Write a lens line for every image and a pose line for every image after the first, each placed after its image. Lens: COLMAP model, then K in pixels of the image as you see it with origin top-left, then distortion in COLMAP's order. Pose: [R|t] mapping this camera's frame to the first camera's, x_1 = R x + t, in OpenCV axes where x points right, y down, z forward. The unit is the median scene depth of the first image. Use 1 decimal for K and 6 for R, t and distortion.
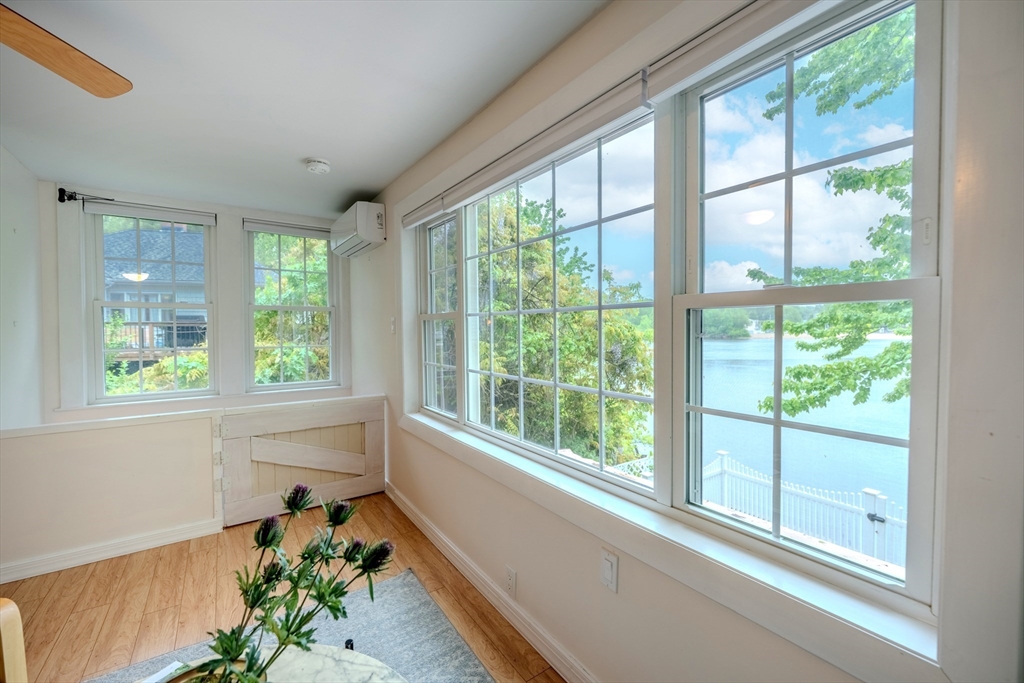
lens RADIAL K [[413.0, 0, 513.3], [0, 413.0, 337.8], [0, 0, 1]] dist [-0.003974, -0.000209]
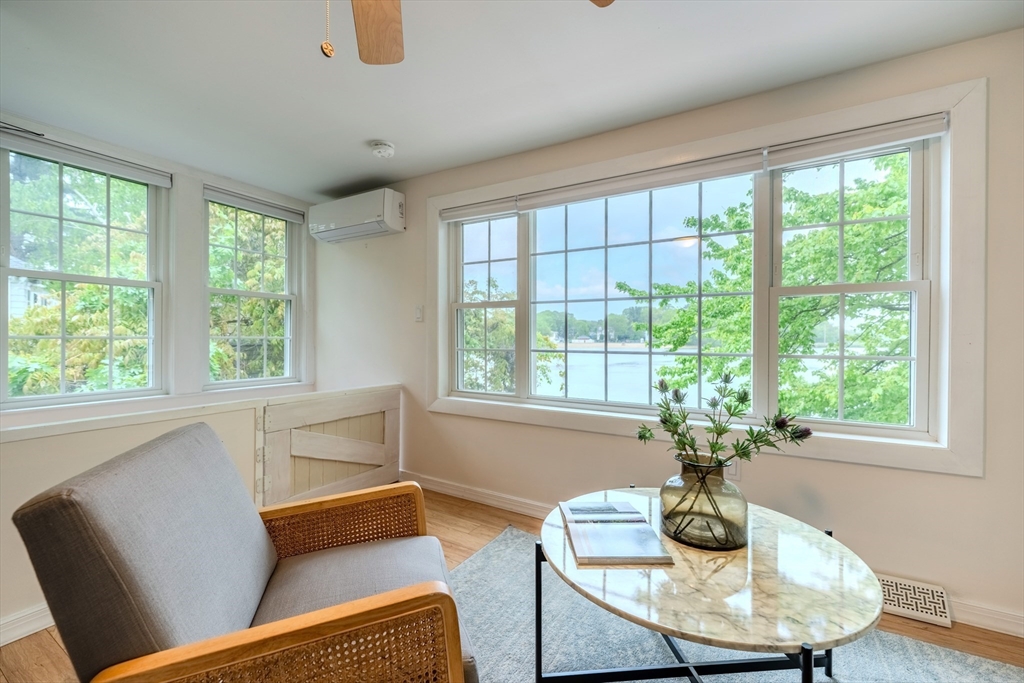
lens RADIAL K [[413.0, 0, 511.7], [0, 413.0, 336.1], [0, 0, 1]] dist [-0.003974, -0.000209]
pose [[0.913351, 0.008006, 0.407095, -0.503874], [0.002755, 0.999662, -0.025838, 0.054230], [-0.407165, 0.024721, 0.913020, -0.026828]]
